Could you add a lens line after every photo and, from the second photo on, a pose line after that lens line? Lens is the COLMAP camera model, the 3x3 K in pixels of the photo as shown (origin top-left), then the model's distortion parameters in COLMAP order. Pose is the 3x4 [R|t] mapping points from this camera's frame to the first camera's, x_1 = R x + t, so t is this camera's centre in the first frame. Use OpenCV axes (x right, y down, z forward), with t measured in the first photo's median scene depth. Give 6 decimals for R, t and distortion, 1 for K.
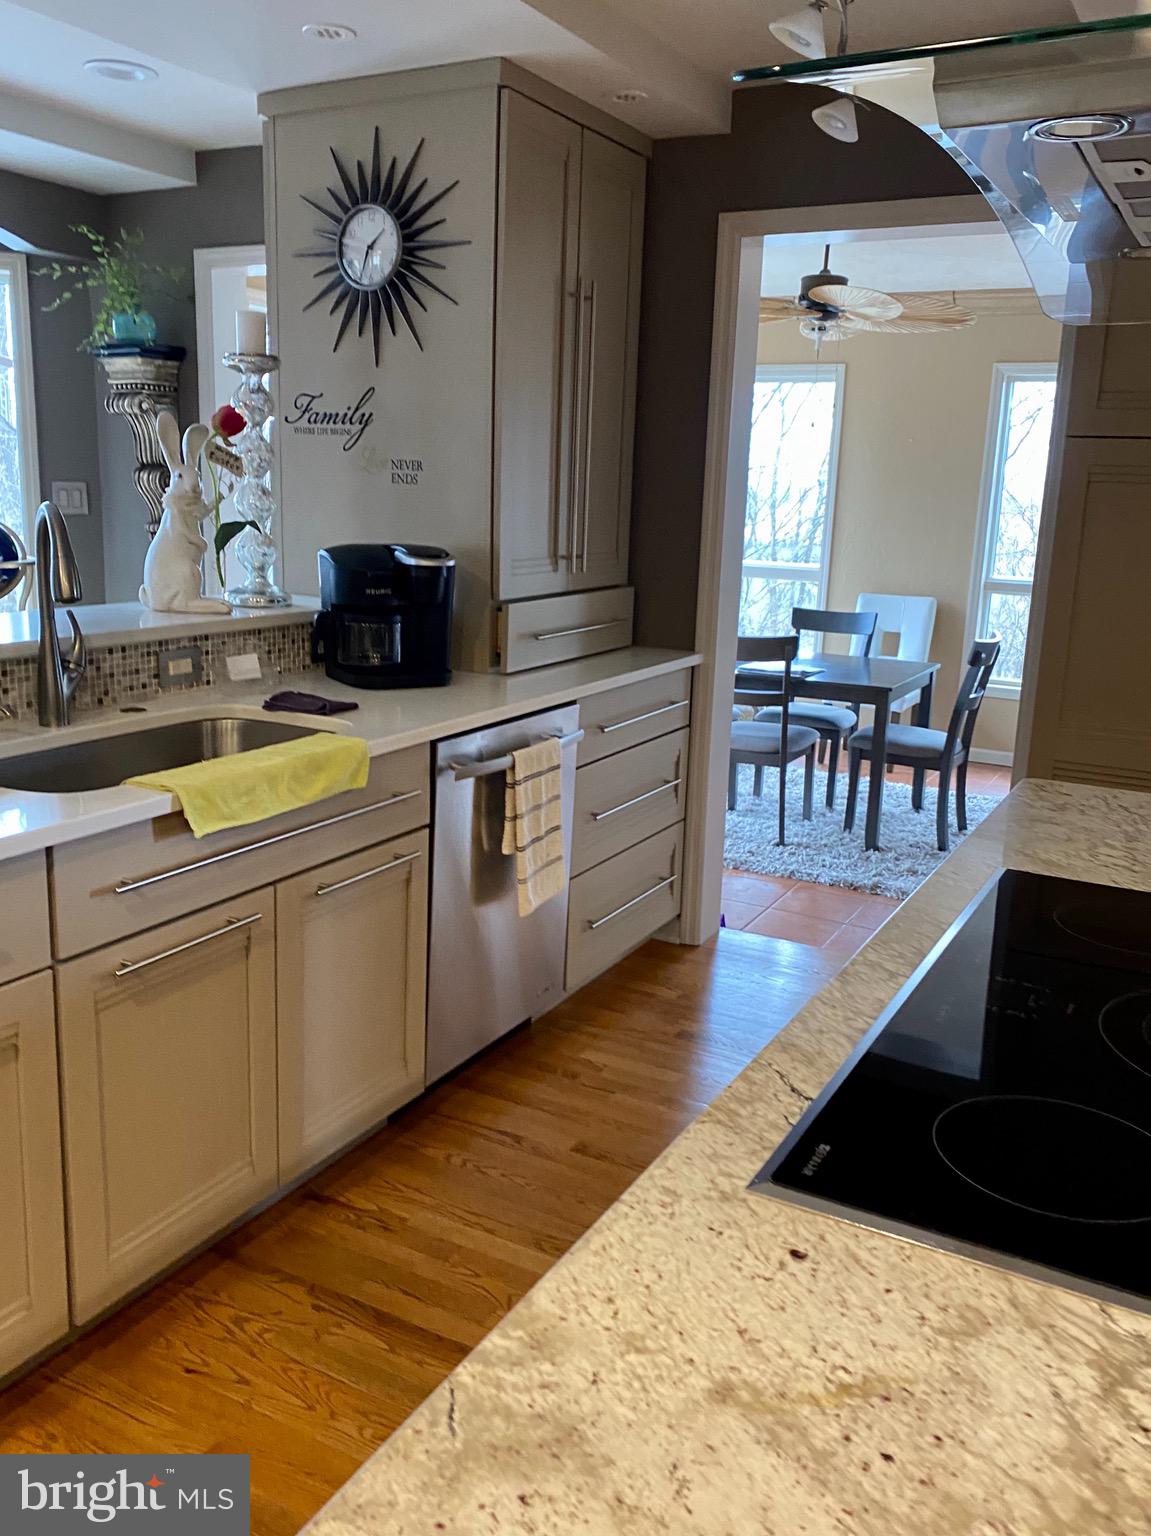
lens RADIAL K [[1258.0, 0, 576.6], [0, 1258.0, 765.2], [0, 0, 1]] dist [0.034649, 0.002137]
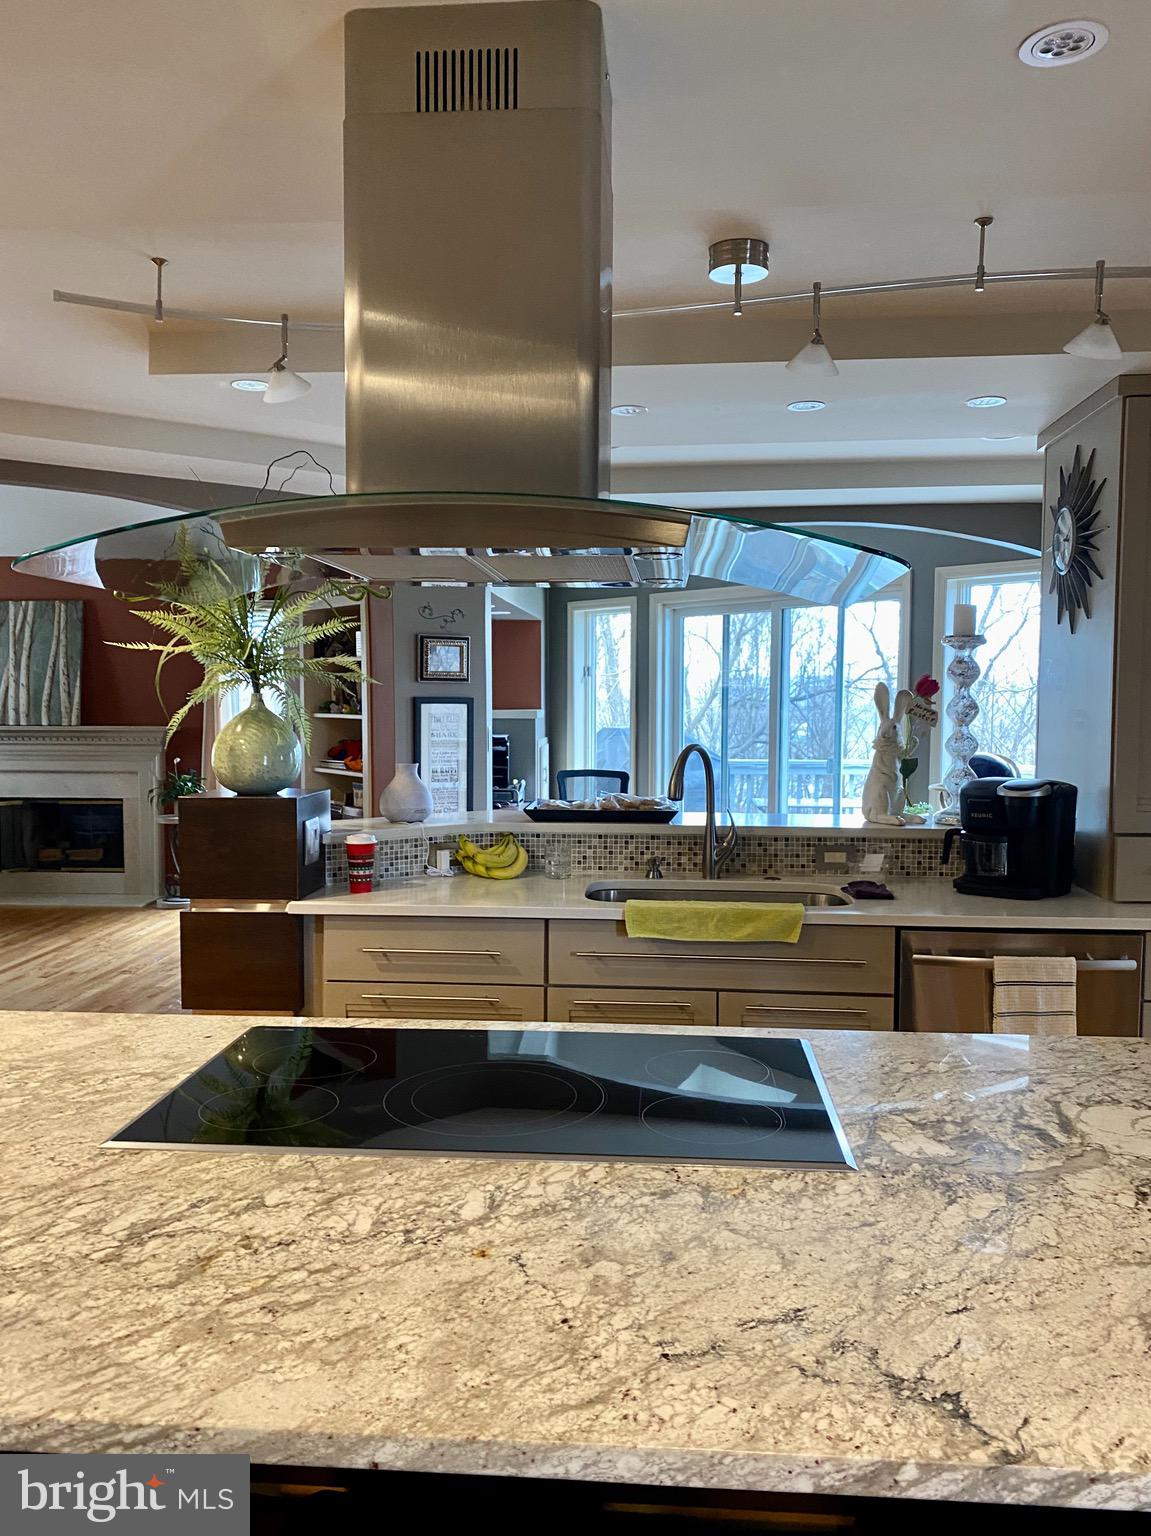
lens RADIAL K [[1178.9, 0, 575.4], [0, 1178.9, 764.2], [0, 0, 1]] dist [0.054649, 0.001343]
pose [[0.407183, 0.017316, -0.913182, 0.824859], [-0.189756, 0.979608, -0.066035, -0.038970], [0.893417, 0.200170, 0.402166, 0.188897]]
